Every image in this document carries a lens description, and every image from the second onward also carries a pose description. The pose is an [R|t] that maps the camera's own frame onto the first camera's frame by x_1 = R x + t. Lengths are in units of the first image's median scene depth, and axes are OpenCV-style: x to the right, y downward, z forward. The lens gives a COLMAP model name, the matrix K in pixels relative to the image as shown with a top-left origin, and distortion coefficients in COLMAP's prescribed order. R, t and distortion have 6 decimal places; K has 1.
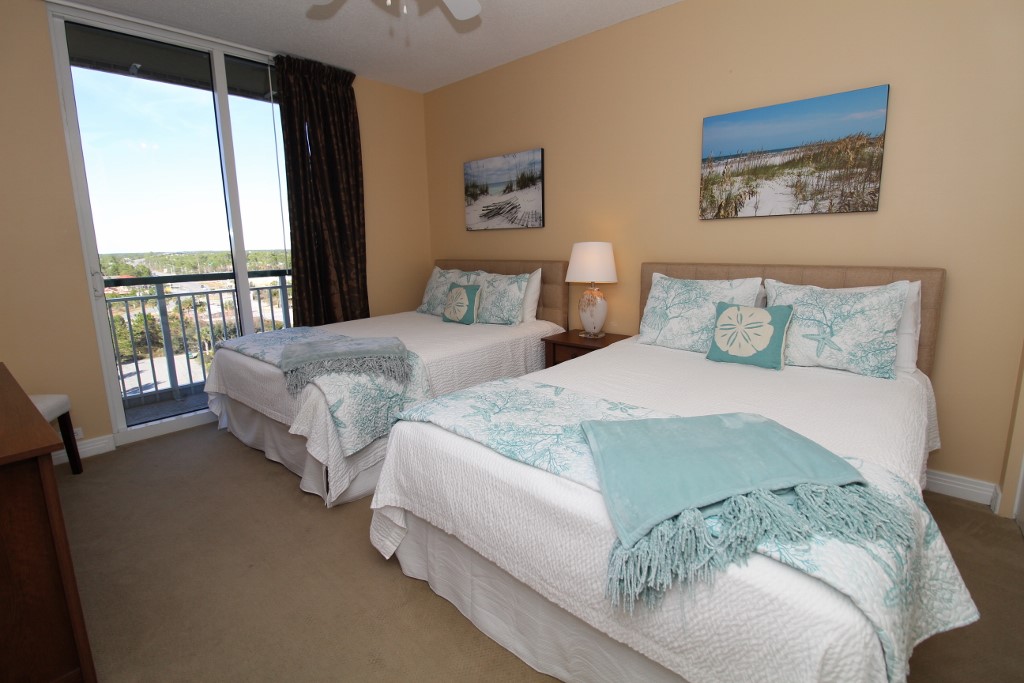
lens RADIAL K [[475.4, 0, 514.0], [0, 475.4, 347.4], [0, 0, 1]] dist [-0.000199, -0.011107]
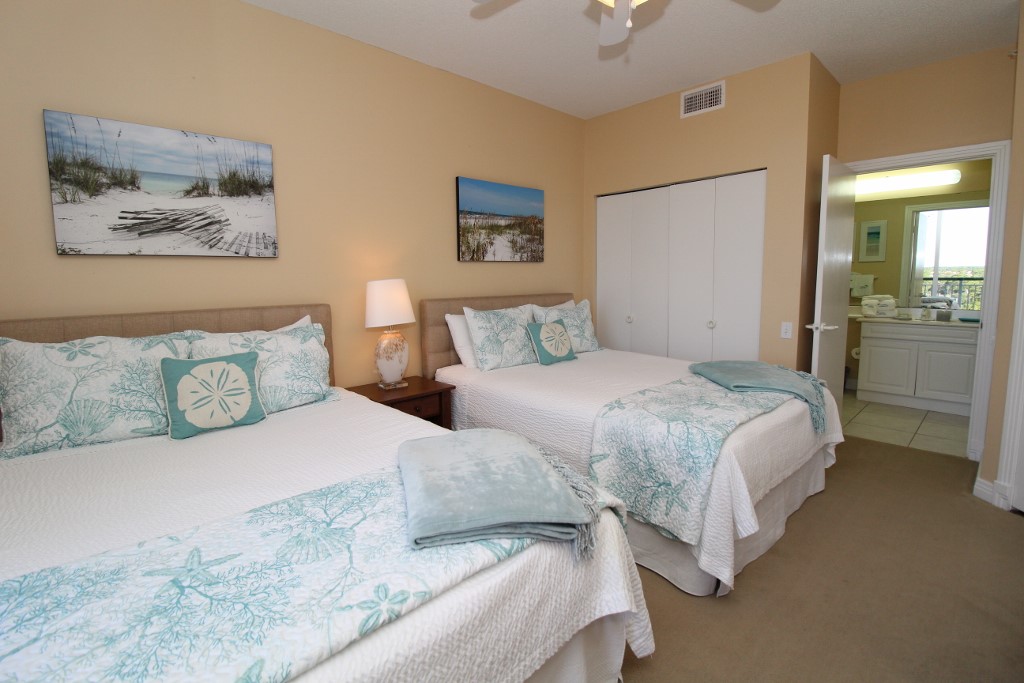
lens RADIAL K [[475.4, 0, 512.5], [0, 475.4, 340.8], [0, 0, 1]] dist [-0.000199, -0.011107]
pose [[0.075872, -0.114020, 0.990577, -0.804762], [0.224532, 0.969880, 0.094440, -0.166277], [-0.971508, 0.215251, 0.099187, 0.833025]]
